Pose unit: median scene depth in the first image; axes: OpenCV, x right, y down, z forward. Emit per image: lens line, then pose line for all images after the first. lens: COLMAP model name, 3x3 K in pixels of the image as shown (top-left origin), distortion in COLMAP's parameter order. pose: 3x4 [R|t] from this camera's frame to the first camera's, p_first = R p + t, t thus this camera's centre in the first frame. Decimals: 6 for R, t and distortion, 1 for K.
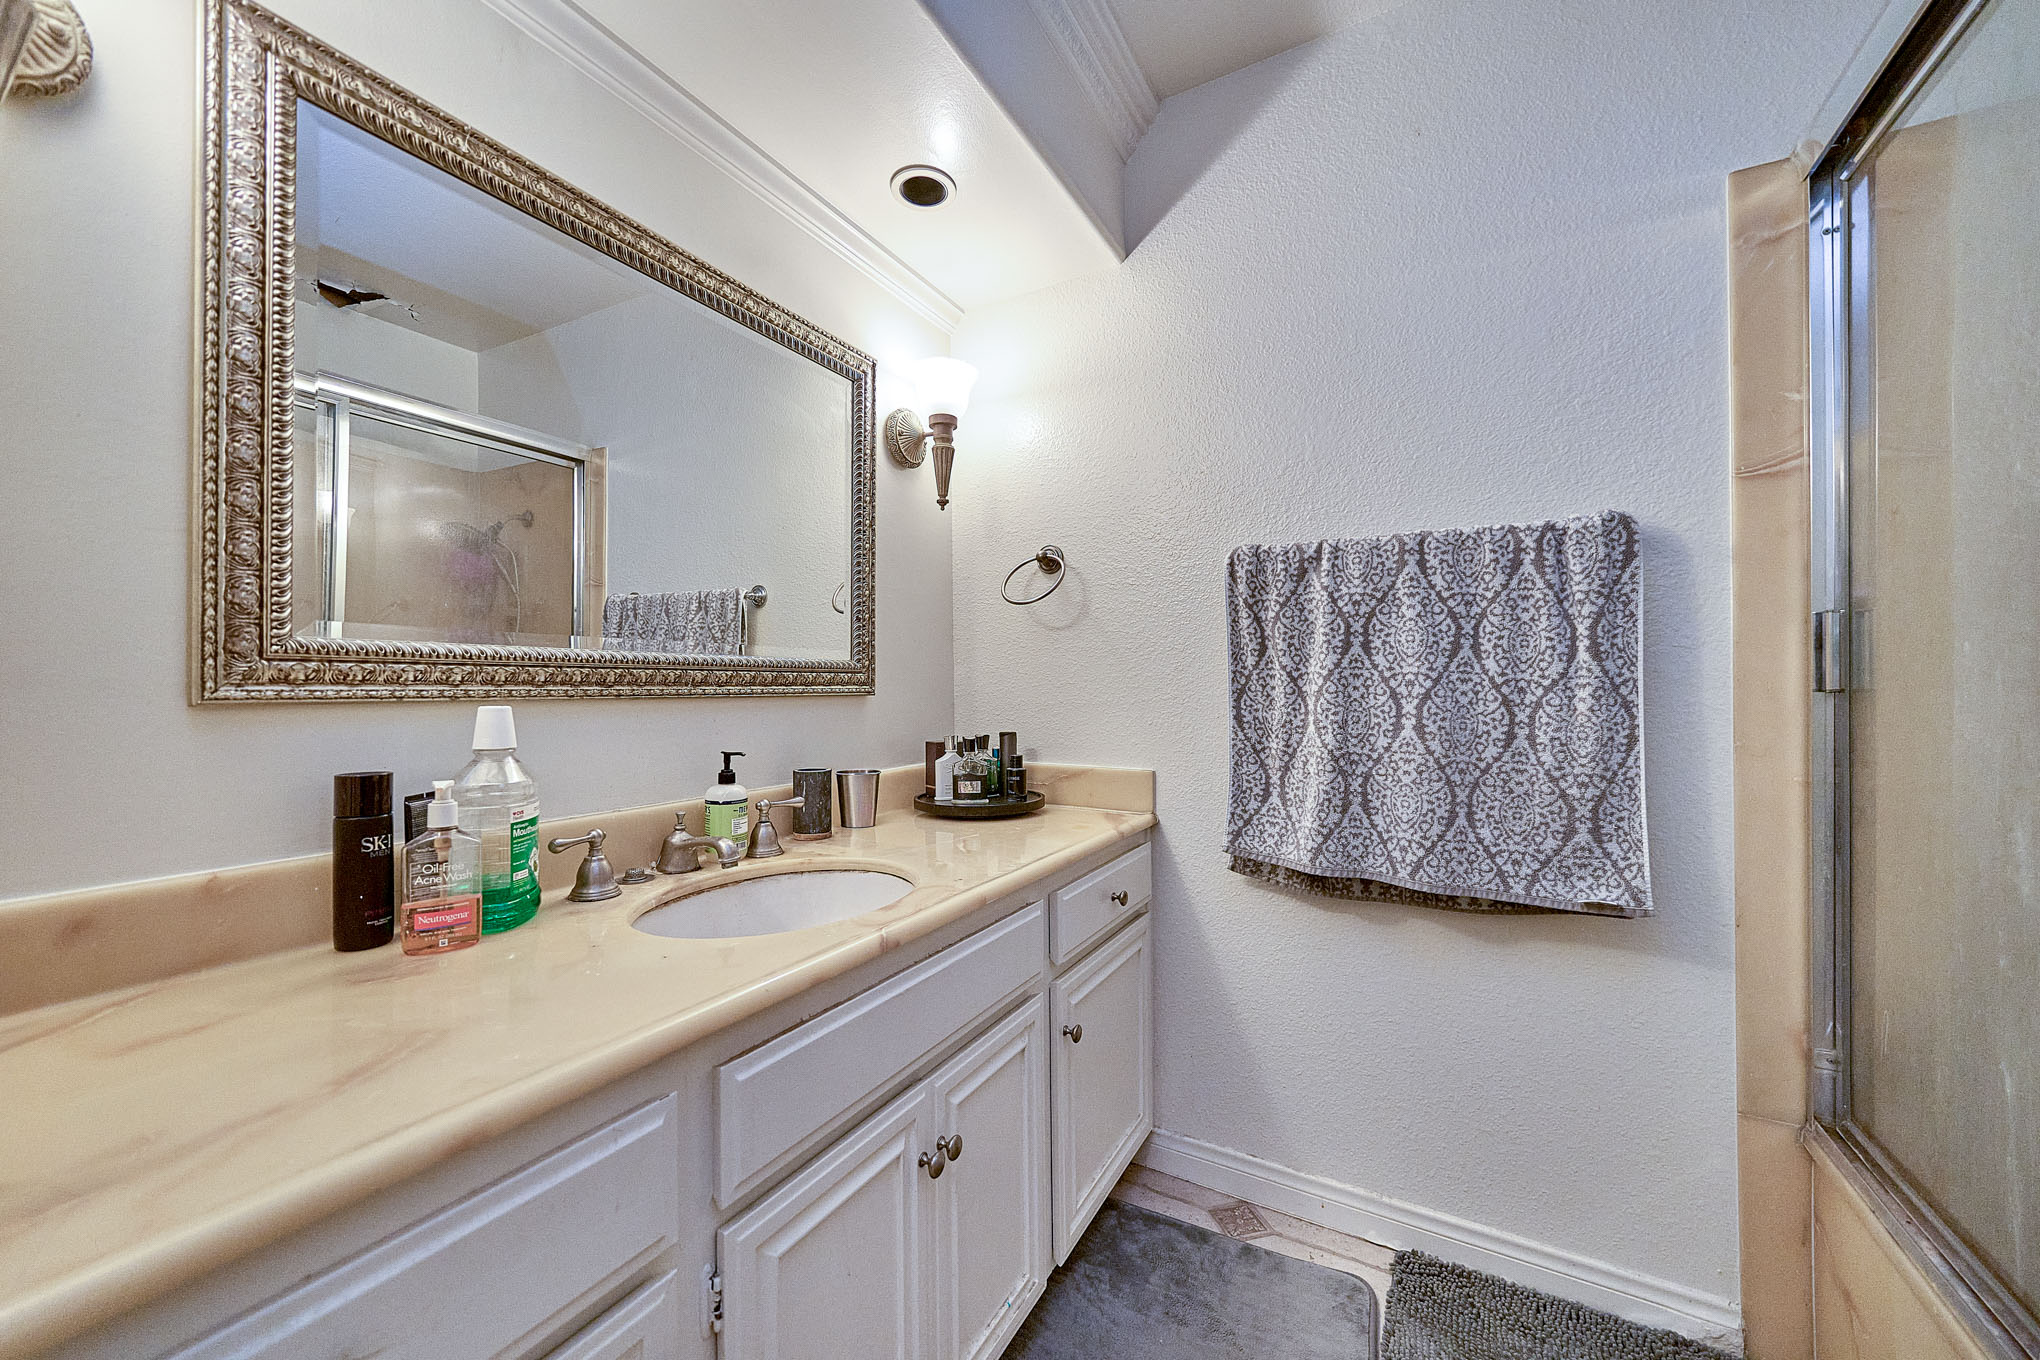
lens RADIAL K [[762.0, 0, 1020.0], [0, 762.0, 680.0], [0, 0, 1]] dist [0.000373, -0.002843]
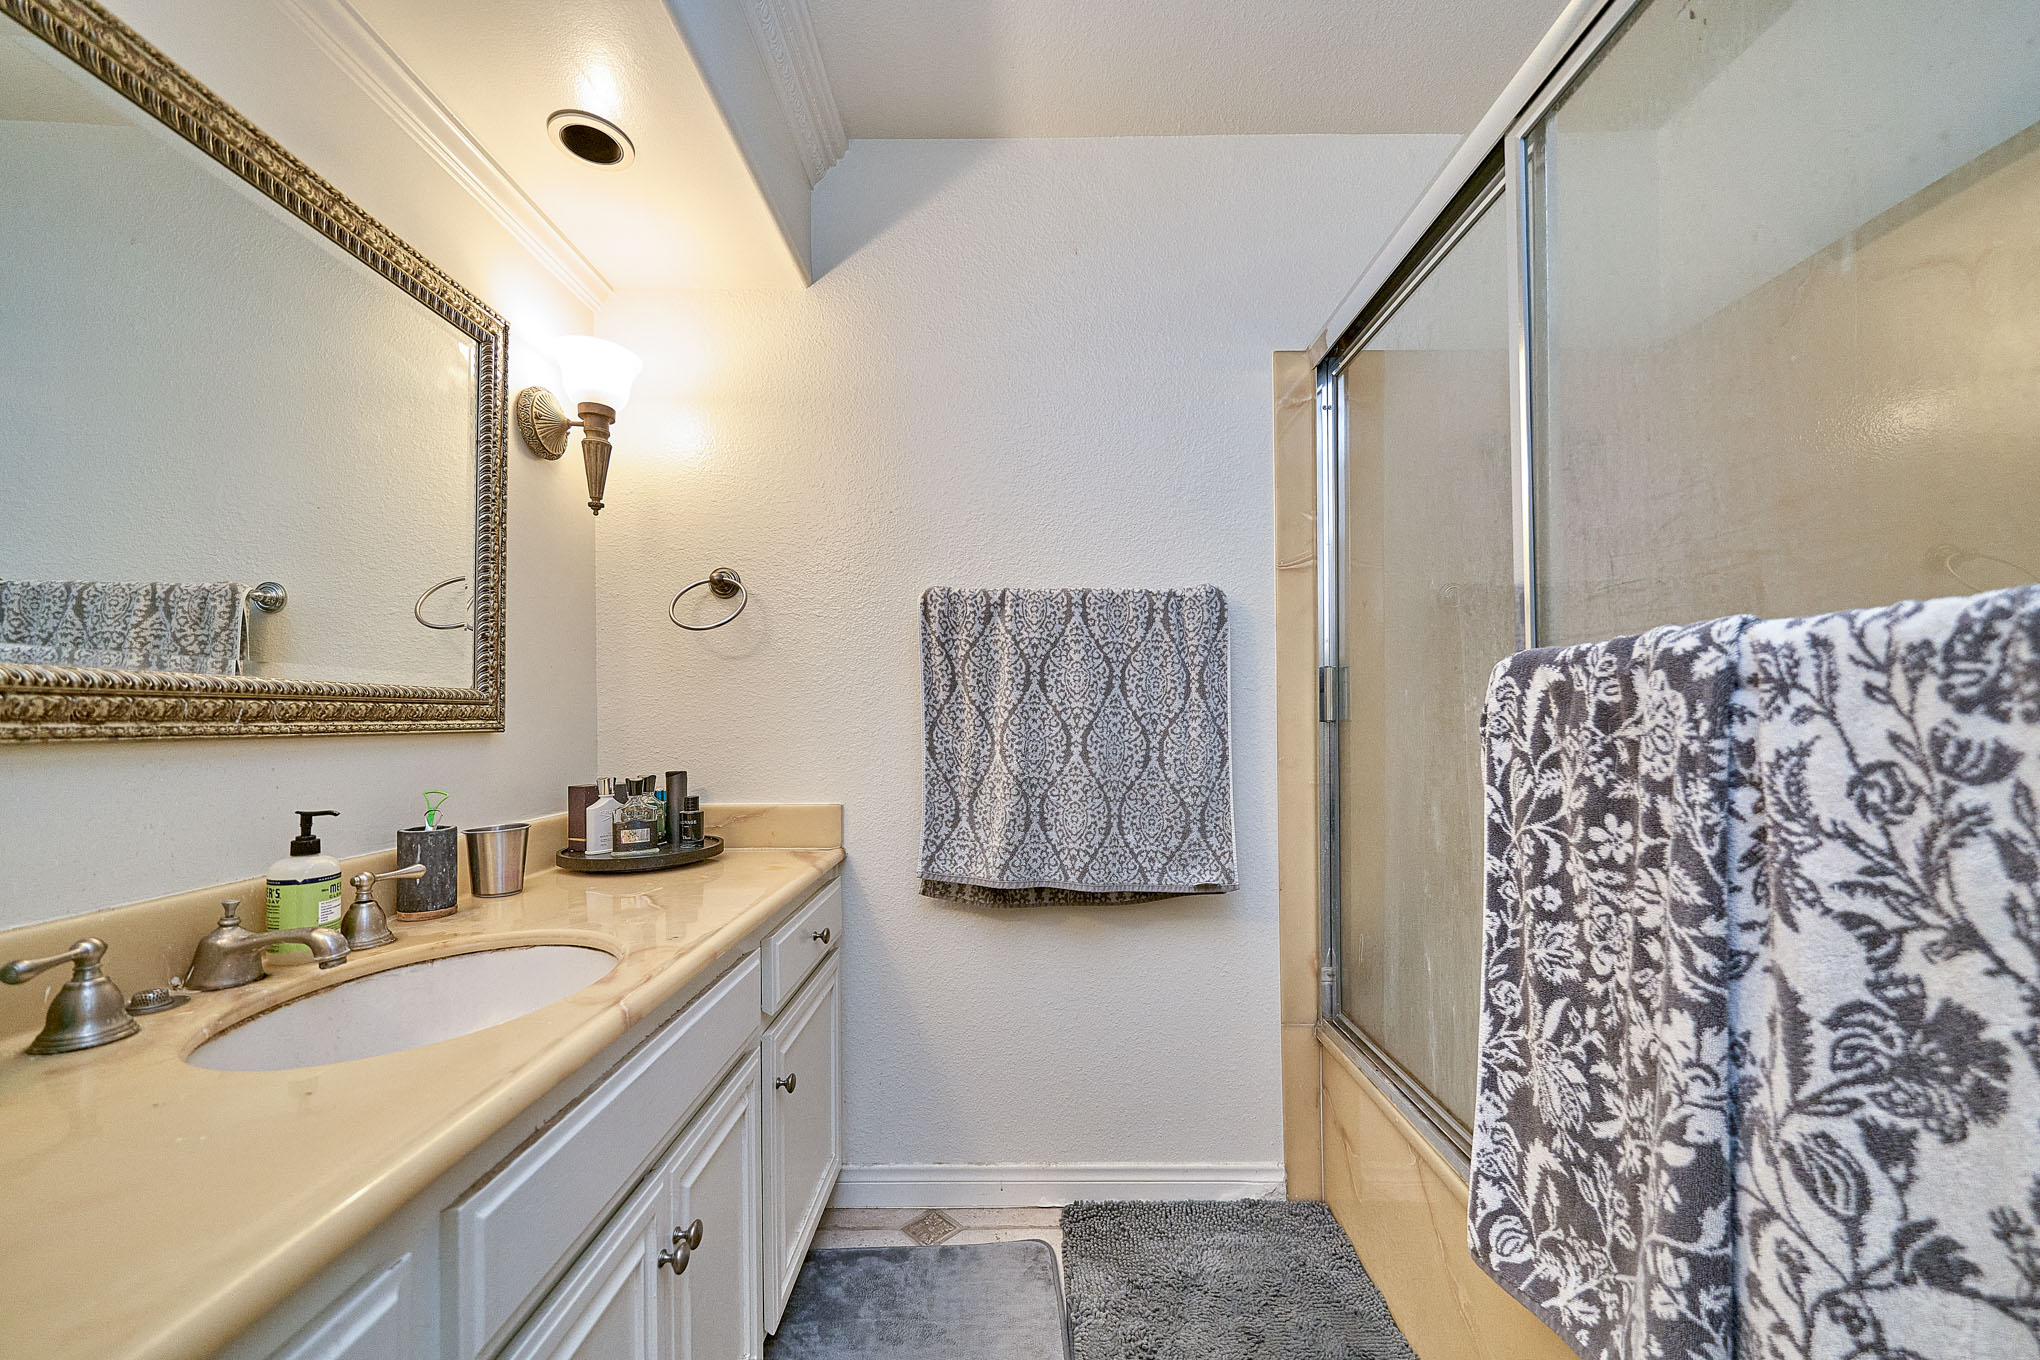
lens RADIAL K [[771.1, 0, 1033.0], [0, 771.1, 703.3], [0, 0, 1]] dist [0.000004, -0.002974]
pose [[0.860899, 0.007014, 0.508727, -0.146844], [-0.000709, 0.999921, -0.012587, -0.000702], [-0.508775, 0.010475, 0.860836, 0.006518]]
